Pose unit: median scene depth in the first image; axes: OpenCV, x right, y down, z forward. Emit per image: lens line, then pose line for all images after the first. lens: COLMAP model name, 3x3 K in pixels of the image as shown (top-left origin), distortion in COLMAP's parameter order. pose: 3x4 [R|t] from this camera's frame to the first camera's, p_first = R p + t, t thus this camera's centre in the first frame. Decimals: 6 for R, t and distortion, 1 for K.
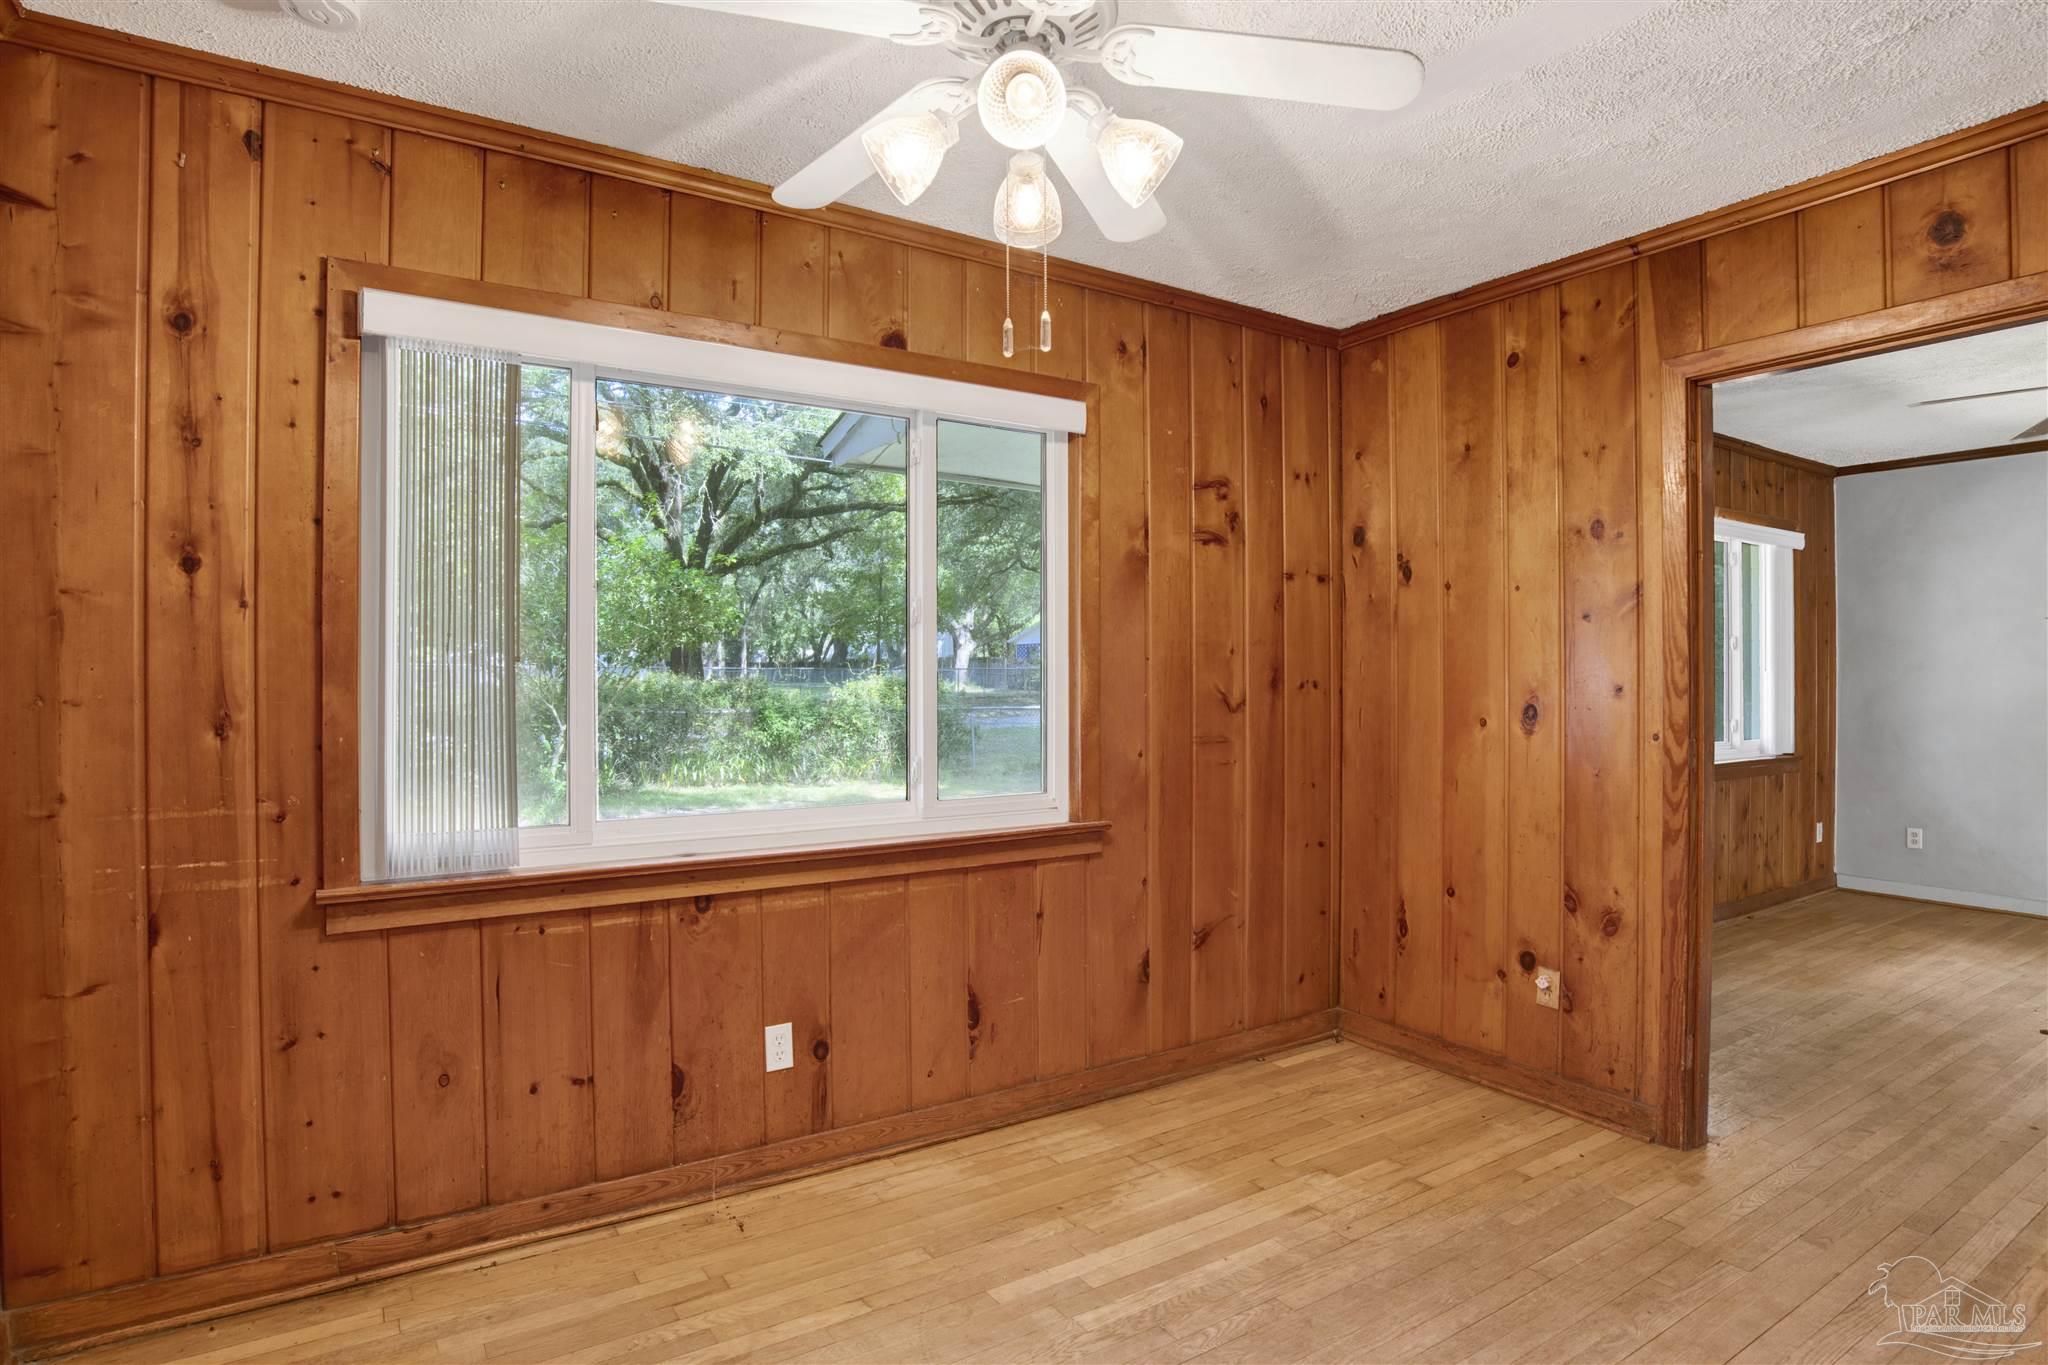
lens RADIAL K [[1090.7, 0, 1025.1], [0, 1090.7, 688.1], [0, 0, 1]] dist [-0.053801, 0.011763]
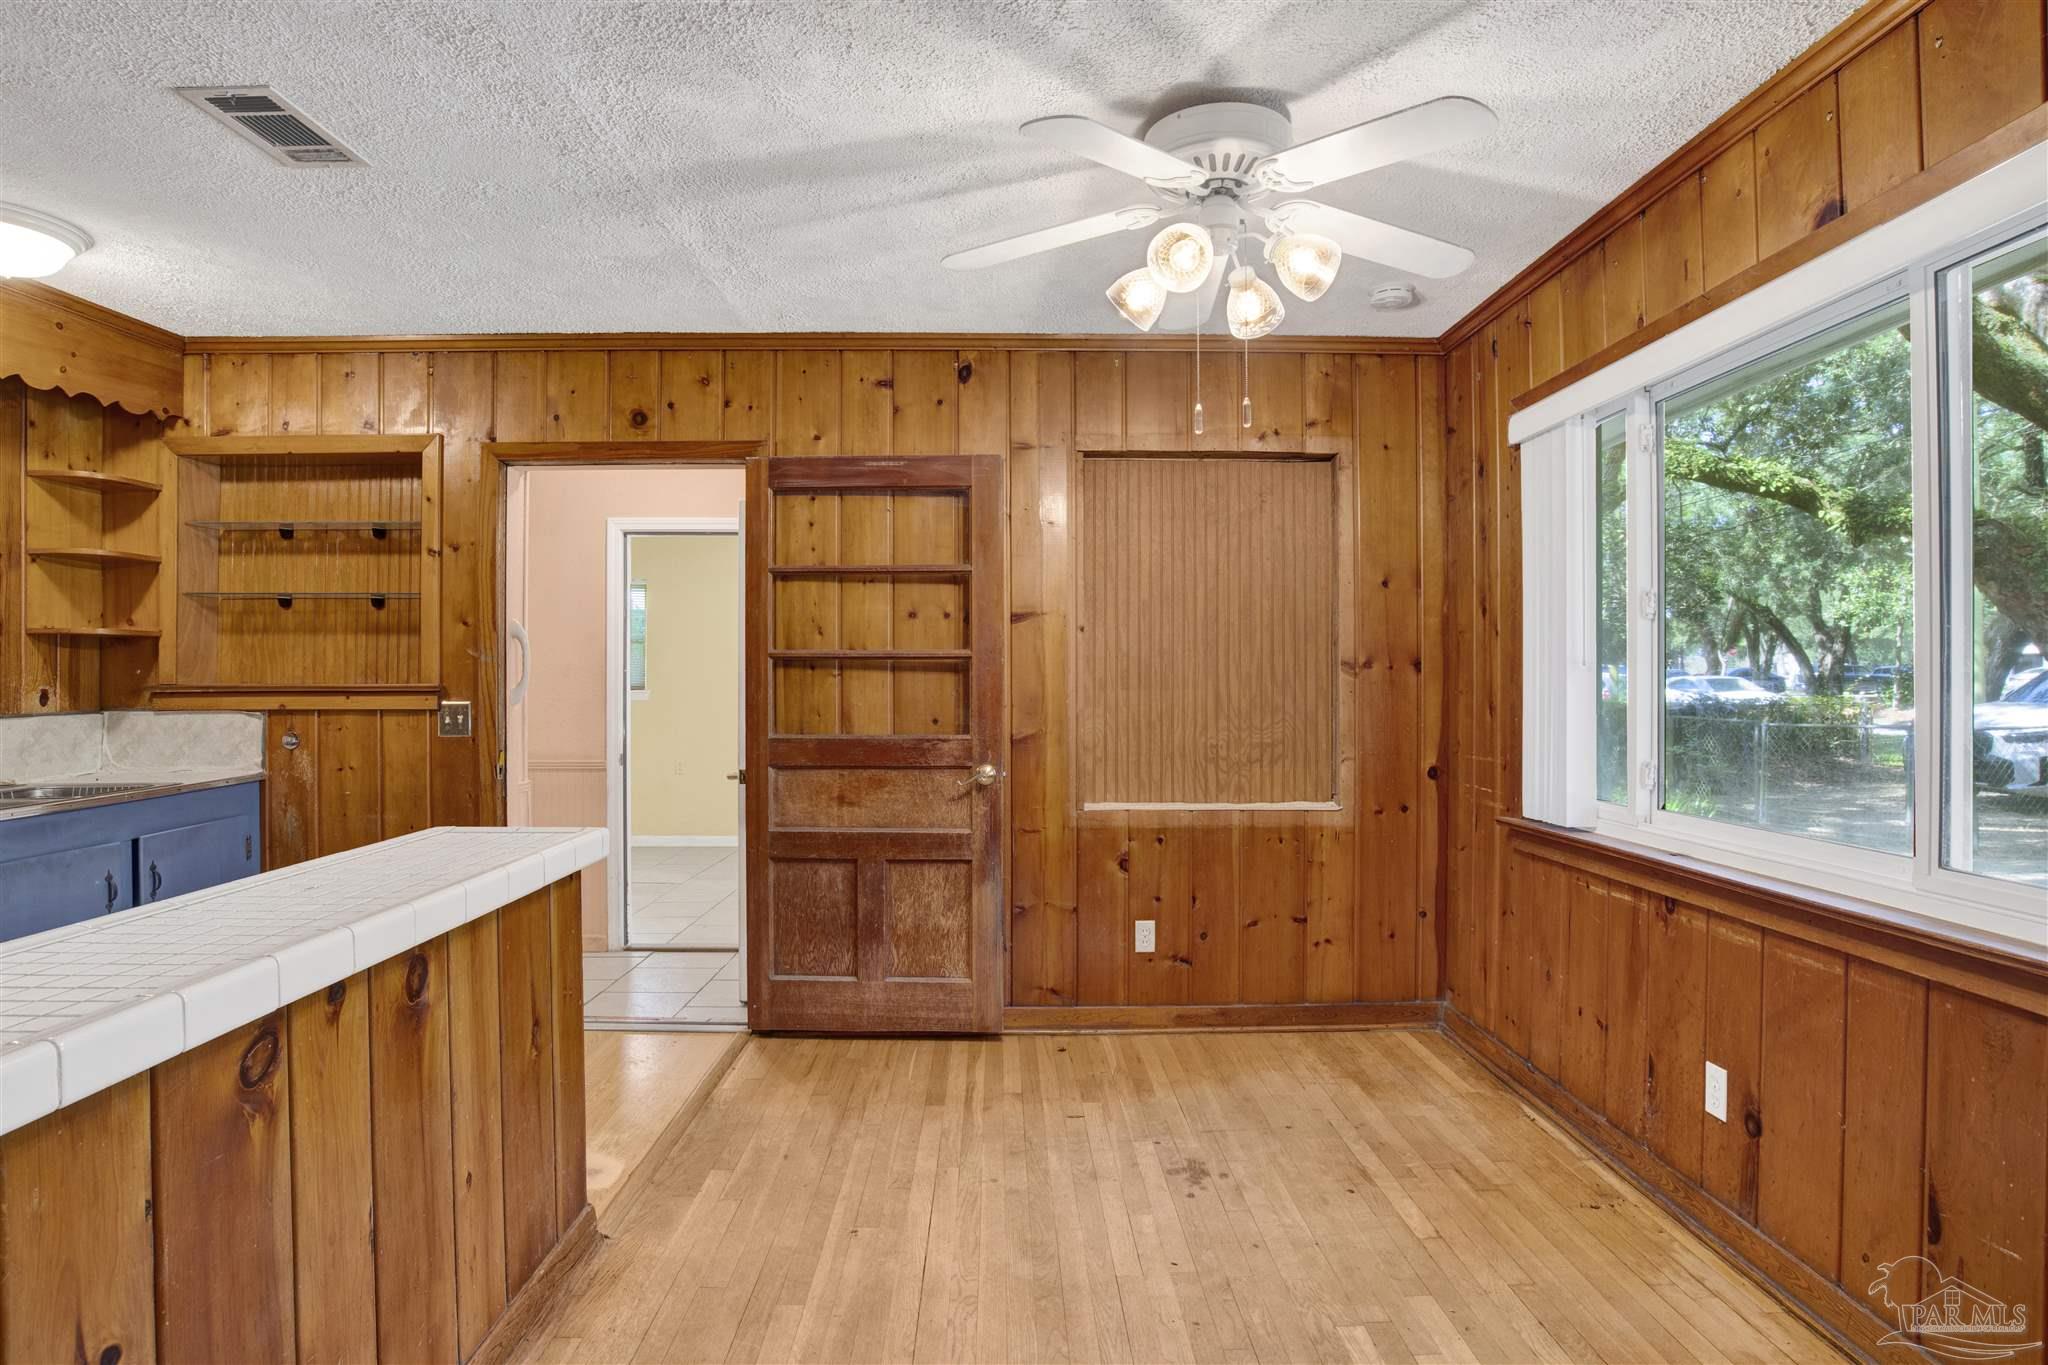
lens RADIAL K [[1090.7, 0, 1027.0], [0, 1090.7, 676.0], [0, 0, 1]] dist [-0.053801, 0.011763]
pose [[-0.528728, -0.003149, -0.848785, 0.838064], [-0.001241, 0.999995, -0.002937, -0.006348], [0.848790, -0.000500, -0.528729, 1.009918]]
